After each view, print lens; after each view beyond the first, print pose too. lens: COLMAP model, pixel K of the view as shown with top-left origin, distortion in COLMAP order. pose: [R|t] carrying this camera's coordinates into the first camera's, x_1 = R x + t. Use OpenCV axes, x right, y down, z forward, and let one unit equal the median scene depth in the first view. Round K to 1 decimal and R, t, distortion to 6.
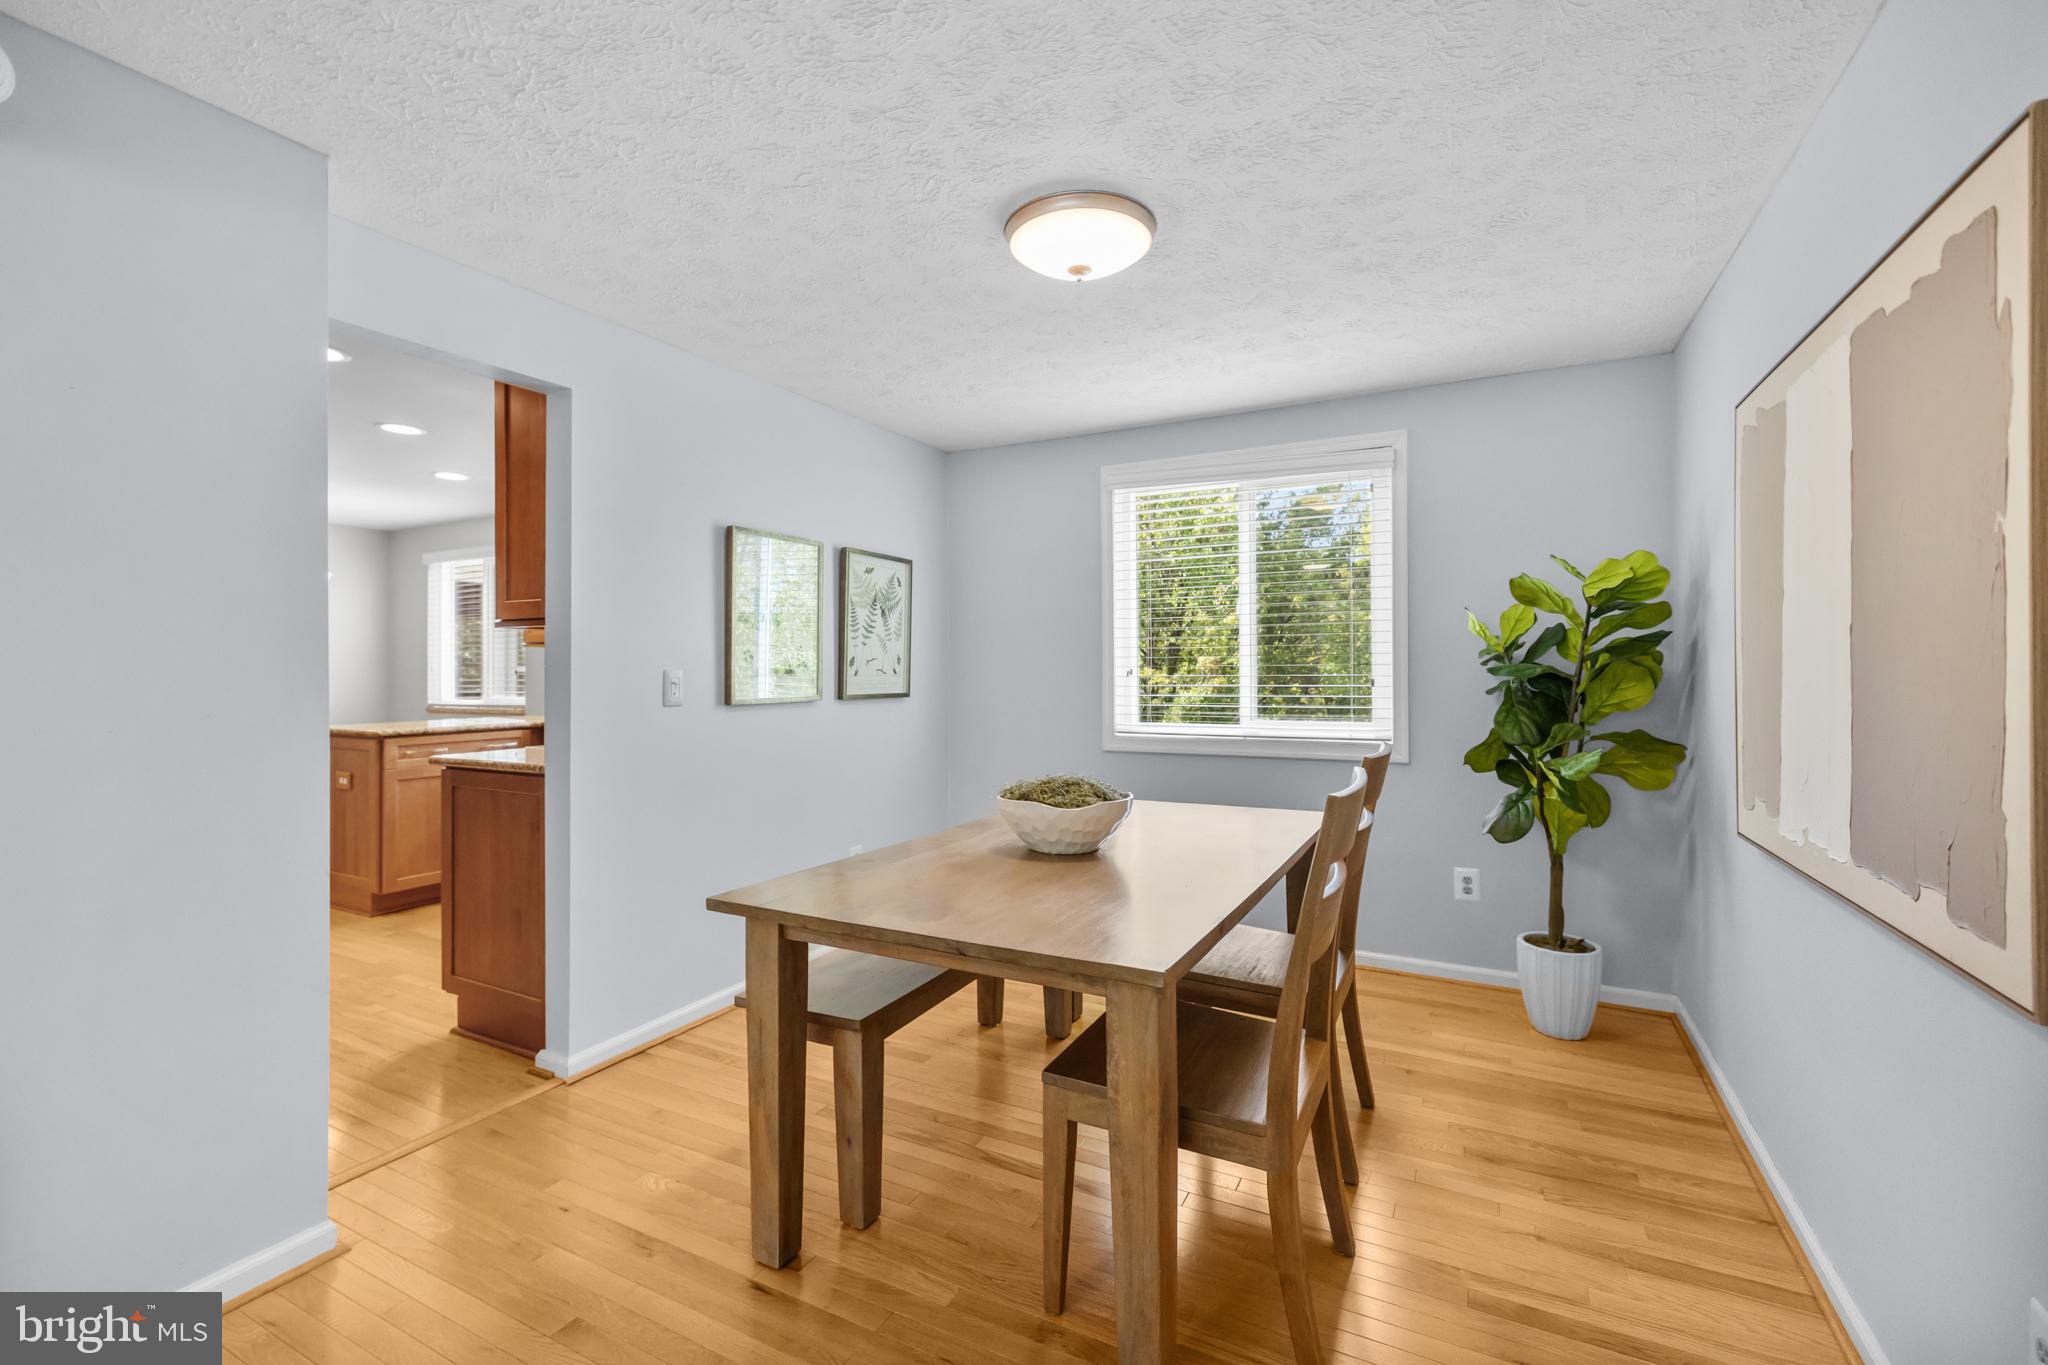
lens RADIAL K [[879.8, 0, 1029.9], [0, 879.8, 663.0], [0, 0, 1]] dist [0.005055, -0.001187]
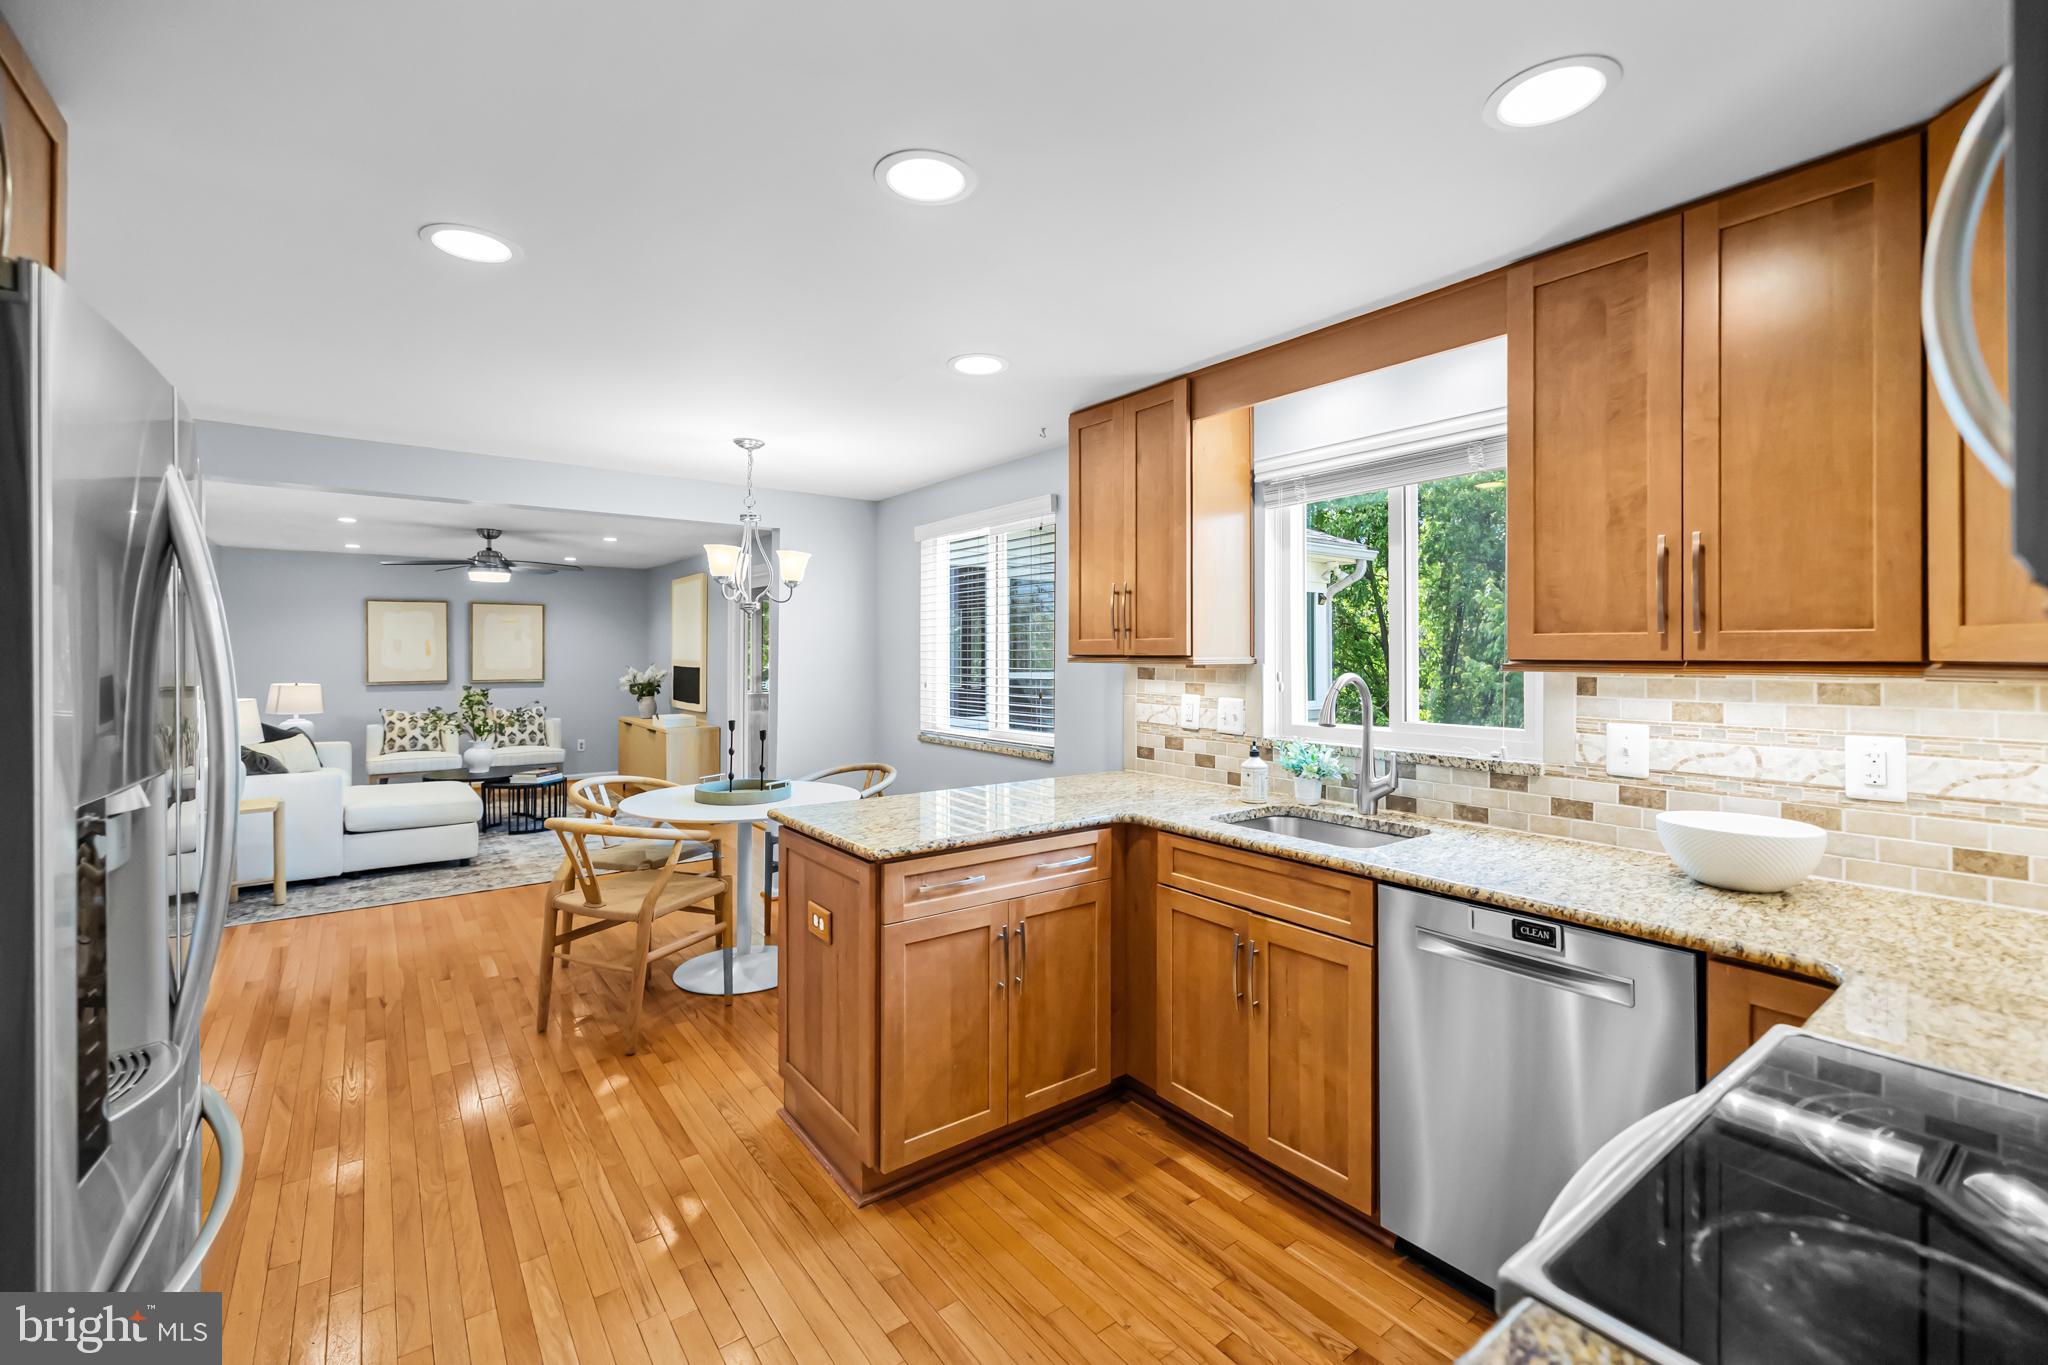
lens RADIAL K [[879.8, 0, 1040.5], [0, 879.8, 648.9], [0, 0, 1]] dist [0.005055, -0.001187]
pose [[0.907012, -0.003820, -0.421087, -0.431857], [0.004319, 0.999991, 0.000230, -0.032988], [0.421083, -0.002027, 0.907020, 0.573705]]
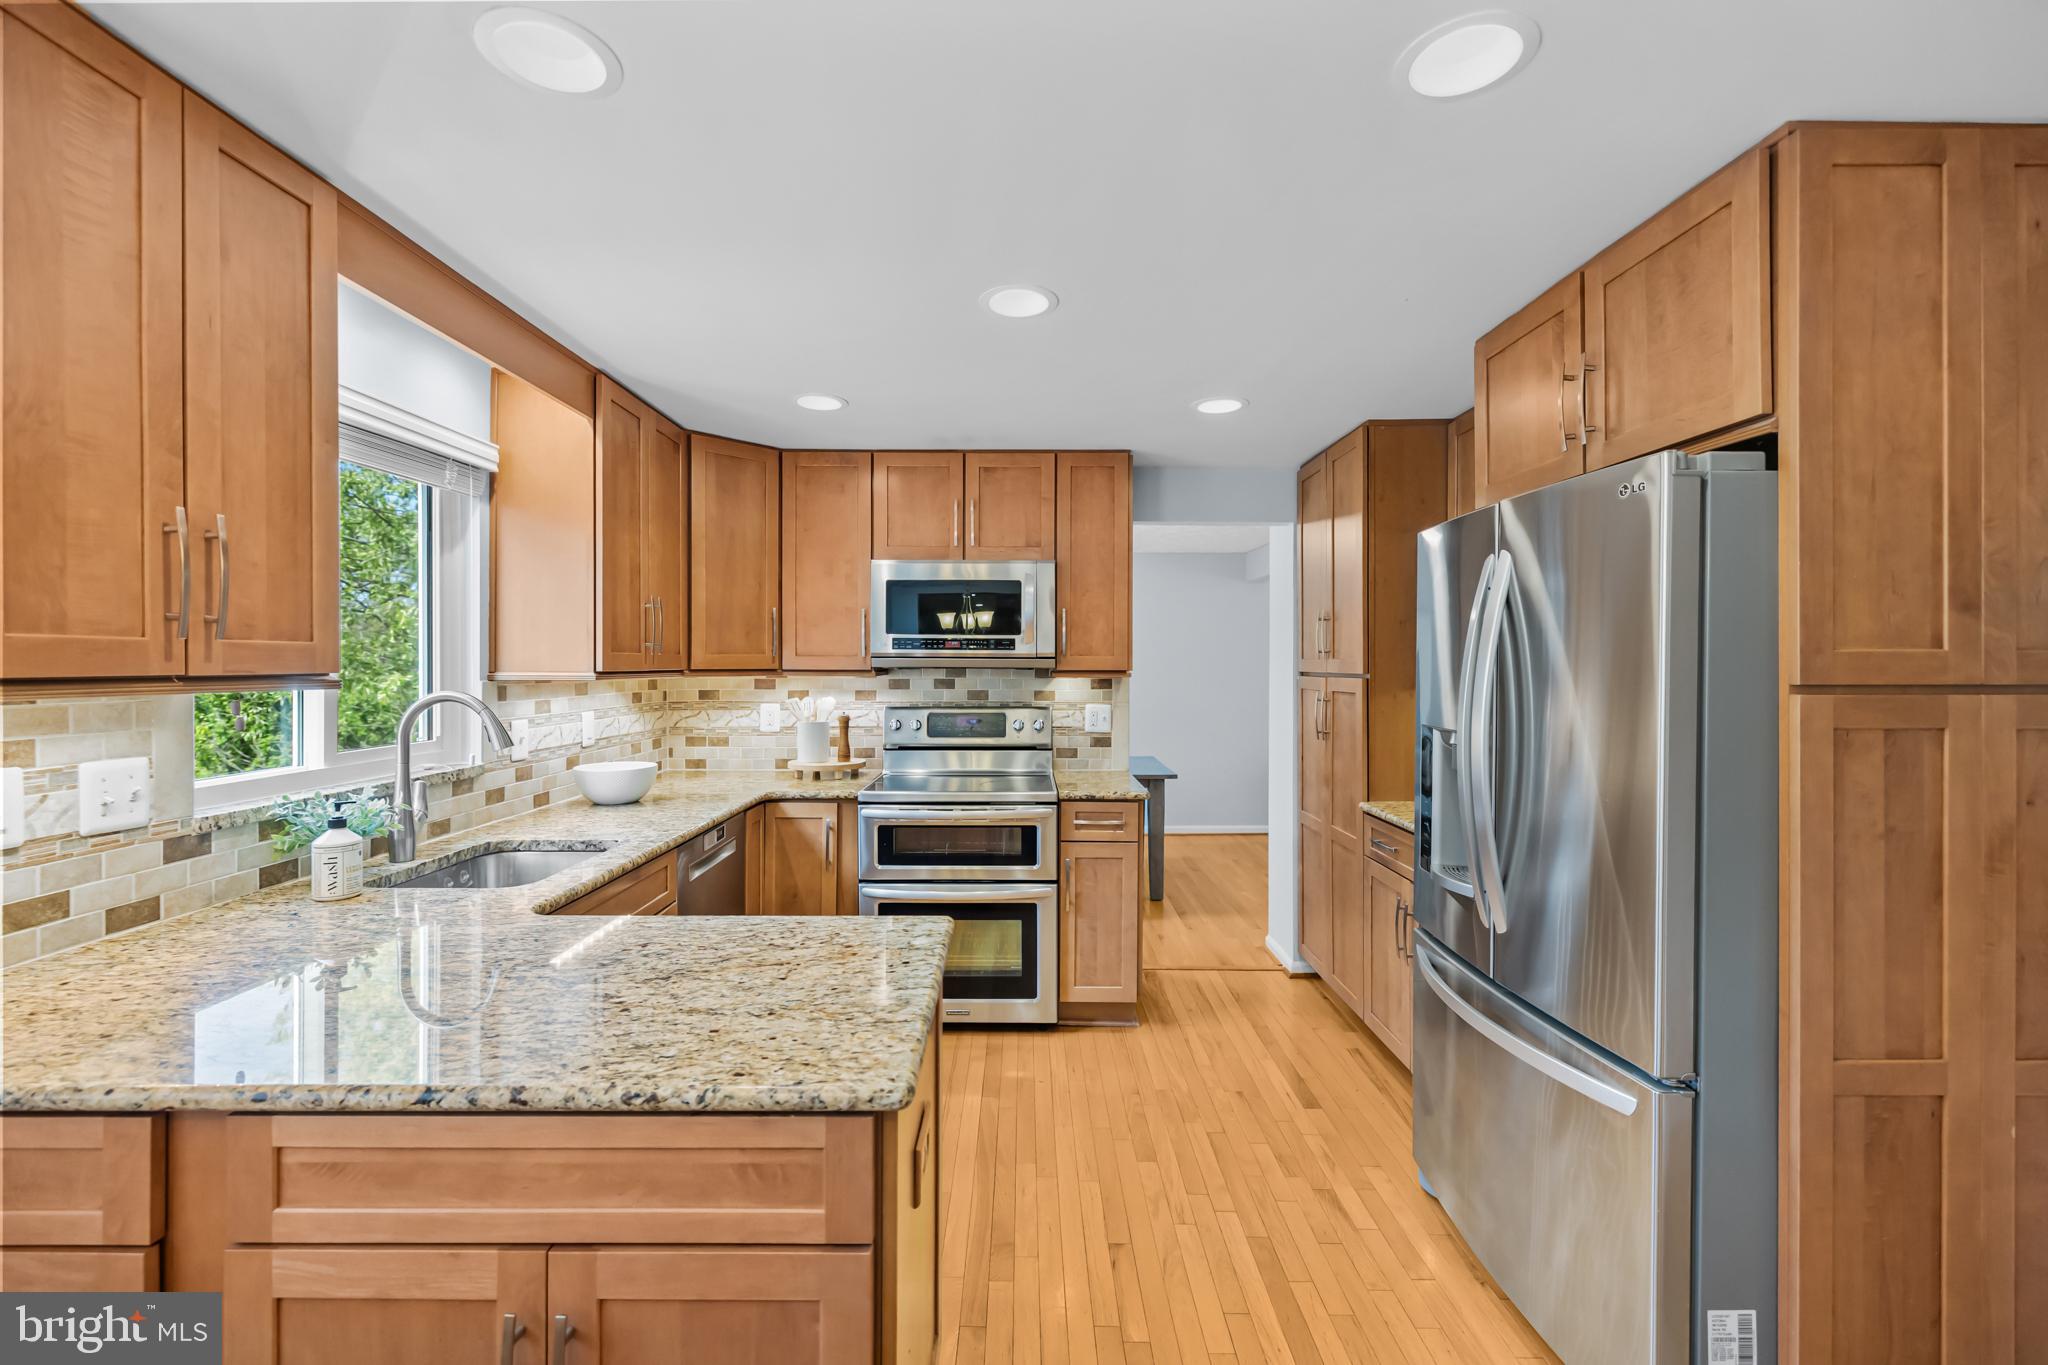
lens RADIAL K [[879.8, 0, 1022.3], [0, 879.8, 667.4], [0, 0, 1]] dist [0.005055, -0.001187]
pose [[-0.467361, -0.006799, 0.884040, -0.566933], [-0.005598, 0.999973, 0.004731, -0.033040], [-0.884049, -0.002737, -0.467387, 0.689486]]
